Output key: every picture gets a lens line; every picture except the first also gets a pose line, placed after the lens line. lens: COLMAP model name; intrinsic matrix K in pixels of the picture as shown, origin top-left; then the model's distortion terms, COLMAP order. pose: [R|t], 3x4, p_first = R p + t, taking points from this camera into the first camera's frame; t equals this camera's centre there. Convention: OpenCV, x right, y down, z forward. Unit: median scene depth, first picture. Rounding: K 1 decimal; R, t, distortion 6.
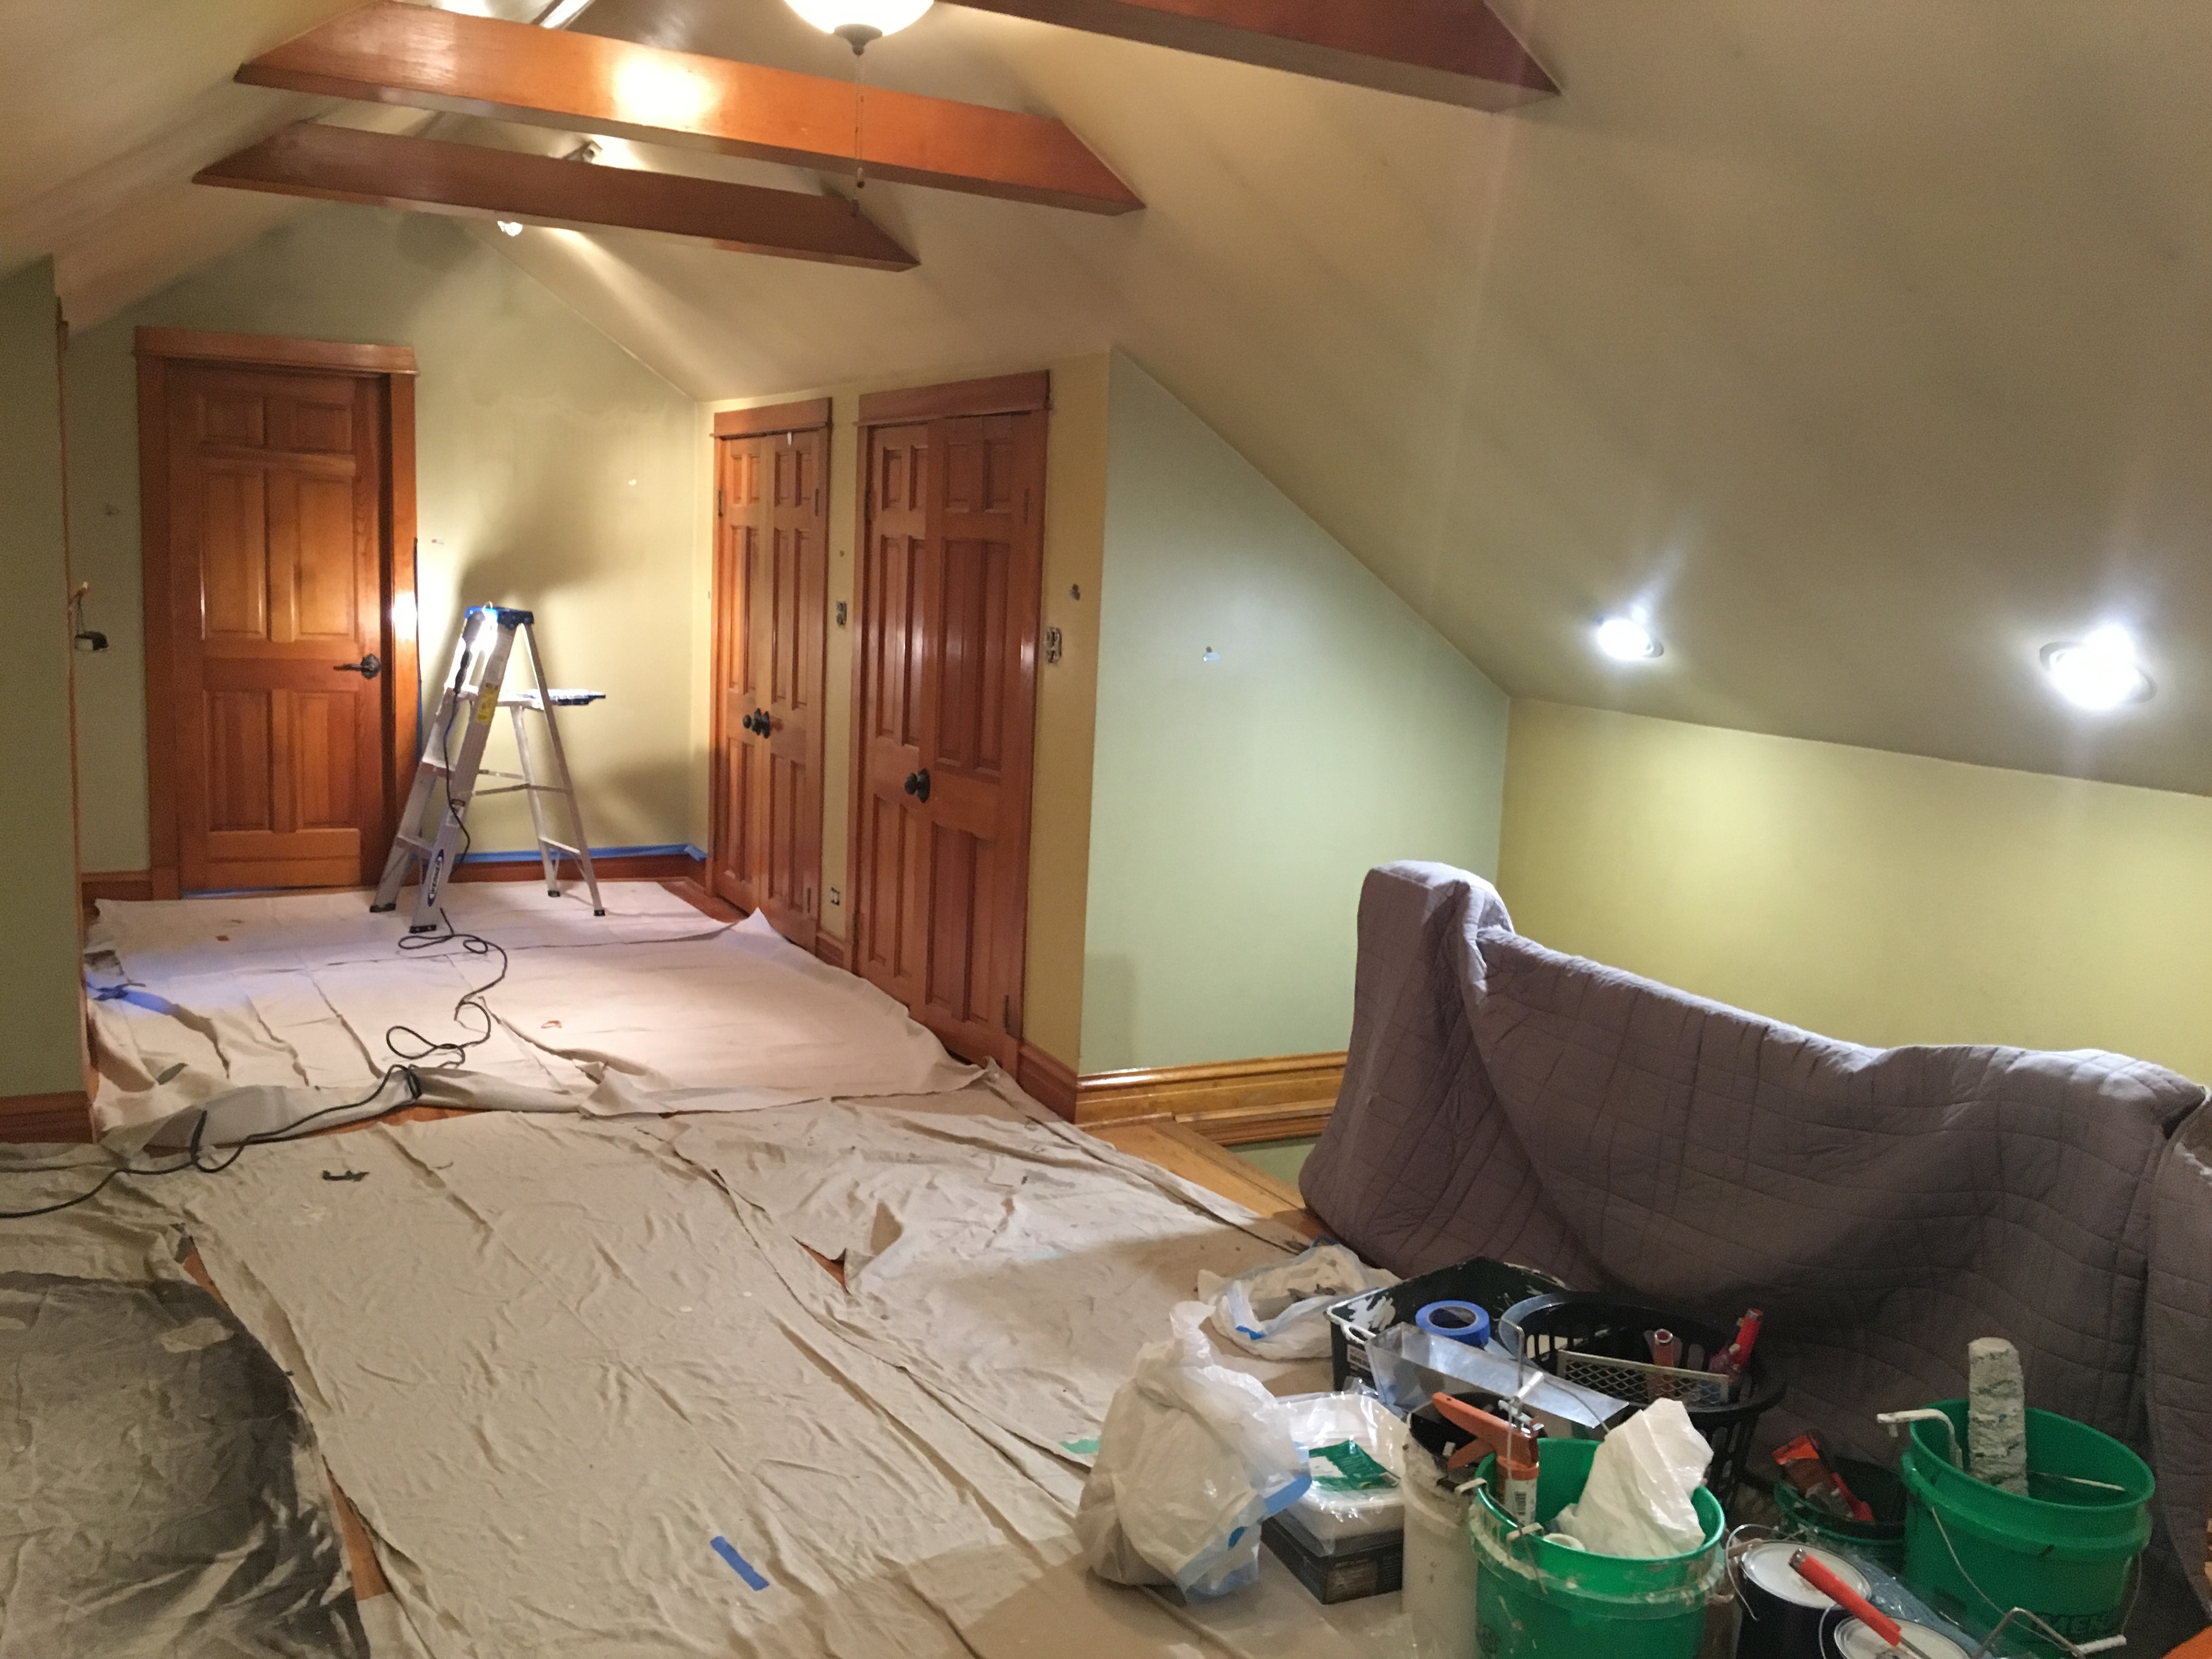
lens RADIAL K [[1881.7, 0, 1101.4], [0, 1881.7, 828.3], [0, 0, 1]] dist [0.084921, -0.125902]
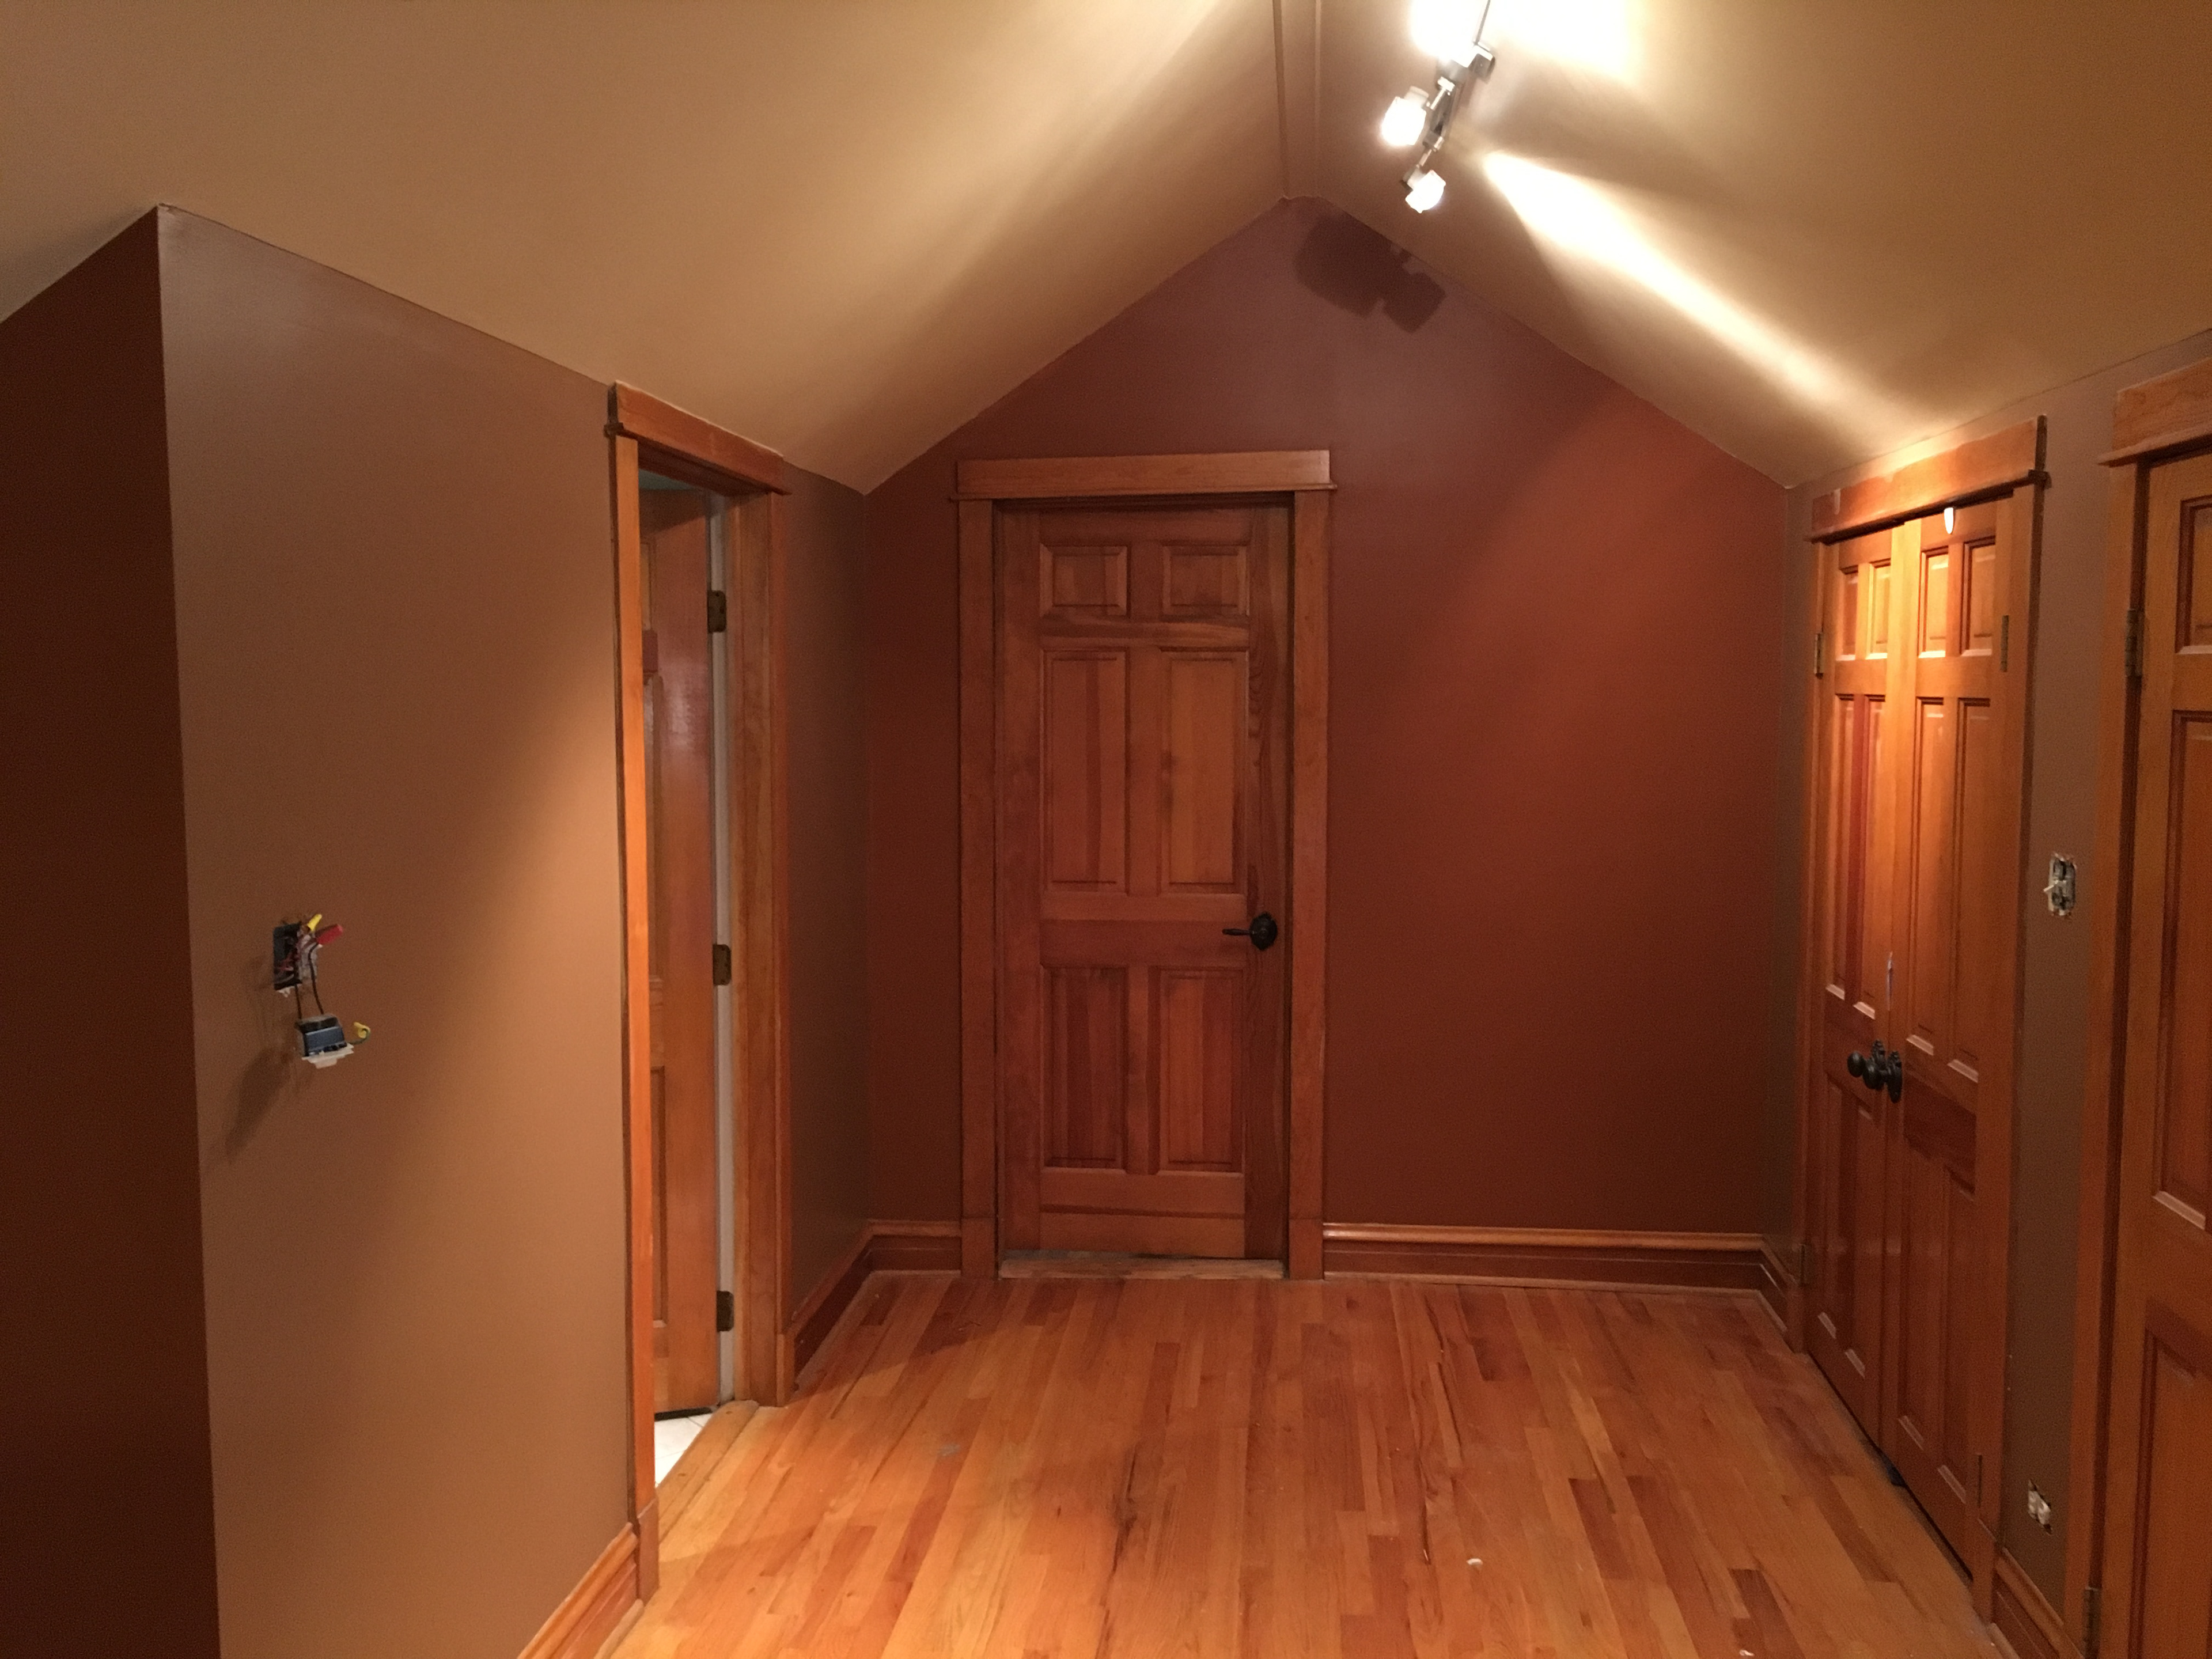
lens RADIAL K [[1881.7, 0, 1101.4], [0, 1881.7, 828.3], [0, 0, 1]] dist [0.084921, -0.125902]
pose [[0.824950, -0.003449, -0.565195, -0.082039], [-0.043261, 0.996663, -0.069226, -0.100813], [0.563548, 0.081559, 0.822048, 0.586303]]
